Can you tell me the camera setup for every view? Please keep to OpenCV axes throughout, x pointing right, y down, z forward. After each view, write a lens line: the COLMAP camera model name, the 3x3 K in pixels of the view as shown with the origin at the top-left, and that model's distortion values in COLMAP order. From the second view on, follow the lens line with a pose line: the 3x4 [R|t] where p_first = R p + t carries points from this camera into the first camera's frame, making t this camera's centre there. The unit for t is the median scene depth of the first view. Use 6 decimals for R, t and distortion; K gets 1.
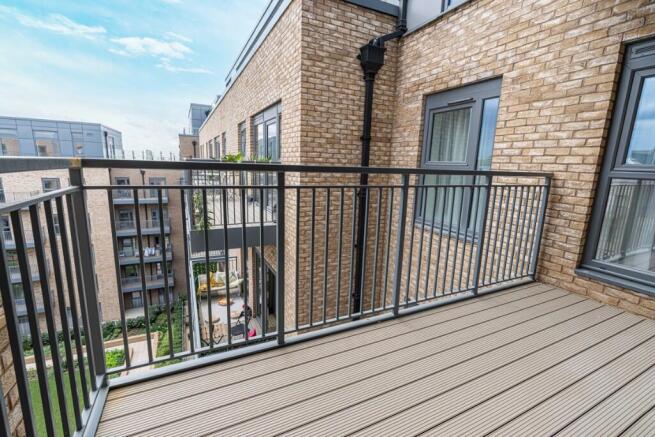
lens RADIAL K [[296.1, 0, 328.1], [0, 296.1, 220.4], [0, 0, 1]] dist [-0.002653, 0.000898]
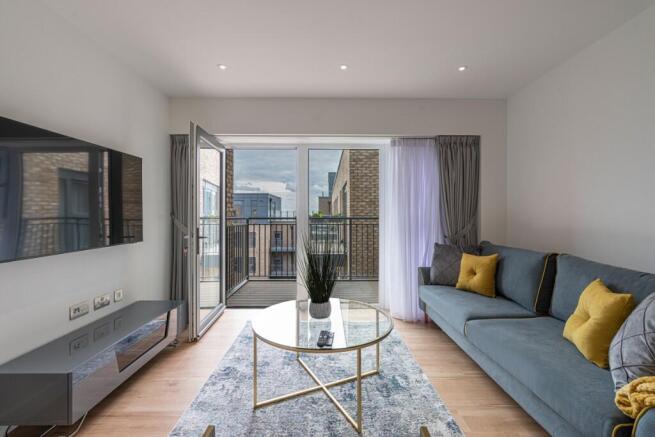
lens RADIAL K [[296.1, 0, 328.1], [0, 296.1, 220.4], [0, 0, 1]] dist [-0.002653, 0.000898]
pose [[0.901762, -0.026427, -0.431424, 0.089207], [-0.051424, 0.984481, -0.167790, 0.021492], [0.429162, 0.173492, 0.886408, -0.100002]]
